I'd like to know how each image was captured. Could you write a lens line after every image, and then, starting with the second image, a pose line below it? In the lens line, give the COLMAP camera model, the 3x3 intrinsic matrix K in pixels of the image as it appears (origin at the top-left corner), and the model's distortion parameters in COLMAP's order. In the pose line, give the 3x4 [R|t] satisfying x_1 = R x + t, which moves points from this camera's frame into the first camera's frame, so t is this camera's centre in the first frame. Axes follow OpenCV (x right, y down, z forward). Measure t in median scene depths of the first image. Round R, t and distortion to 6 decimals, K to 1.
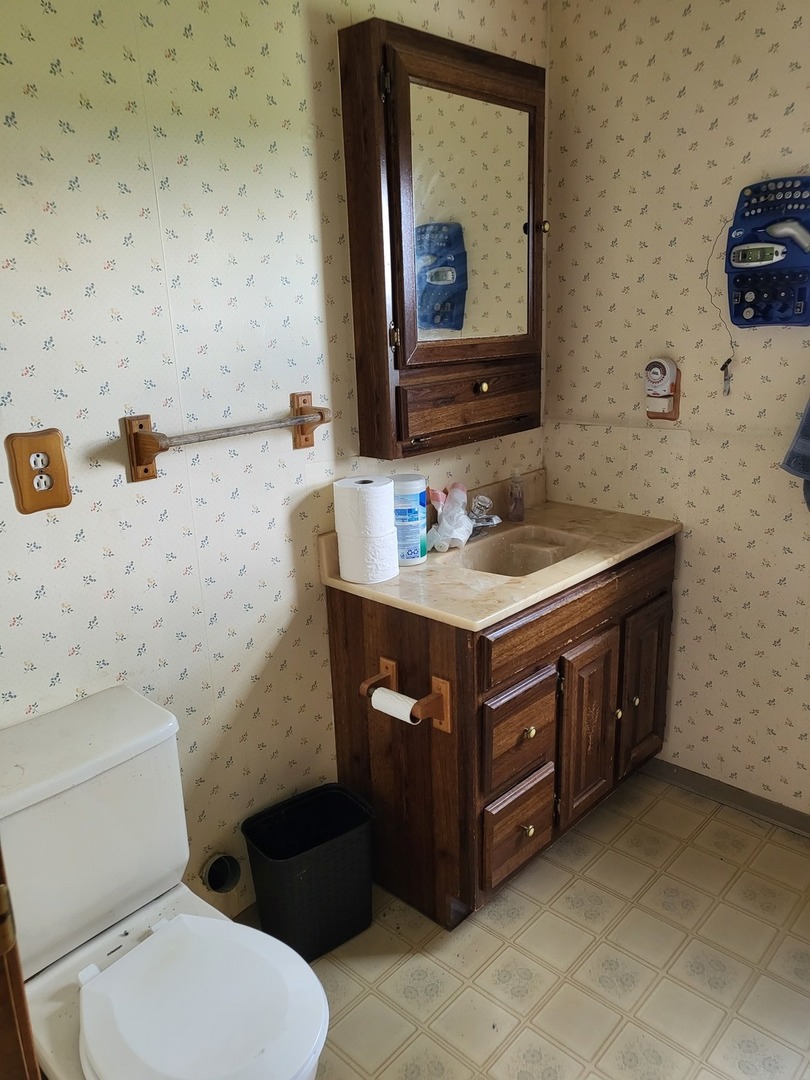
lens RADIAL K [[811.6, 0, 405.0], [0, 811.6, 540.0], [0, 0, 1]] dist [0.032812, 0.003010]
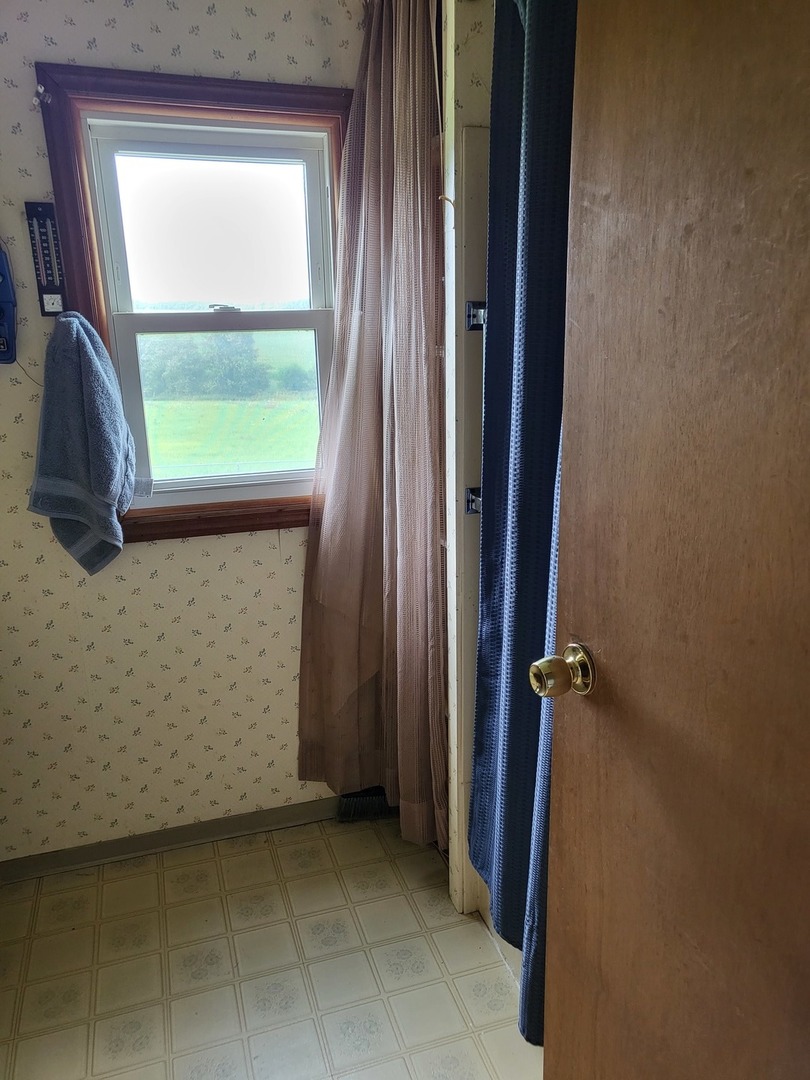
lens RADIAL K [[811.6, 0, 405.0], [0, 811.6, 540.0], [0, 0, 1]] dist [0.032812, 0.003010]
pose [[0.482366, -0.204295, 0.851813, -0.153732], [0.246669, 0.964752, 0.091698, -0.034189], [-0.840522, 0.165884, 0.515757, 0.141194]]
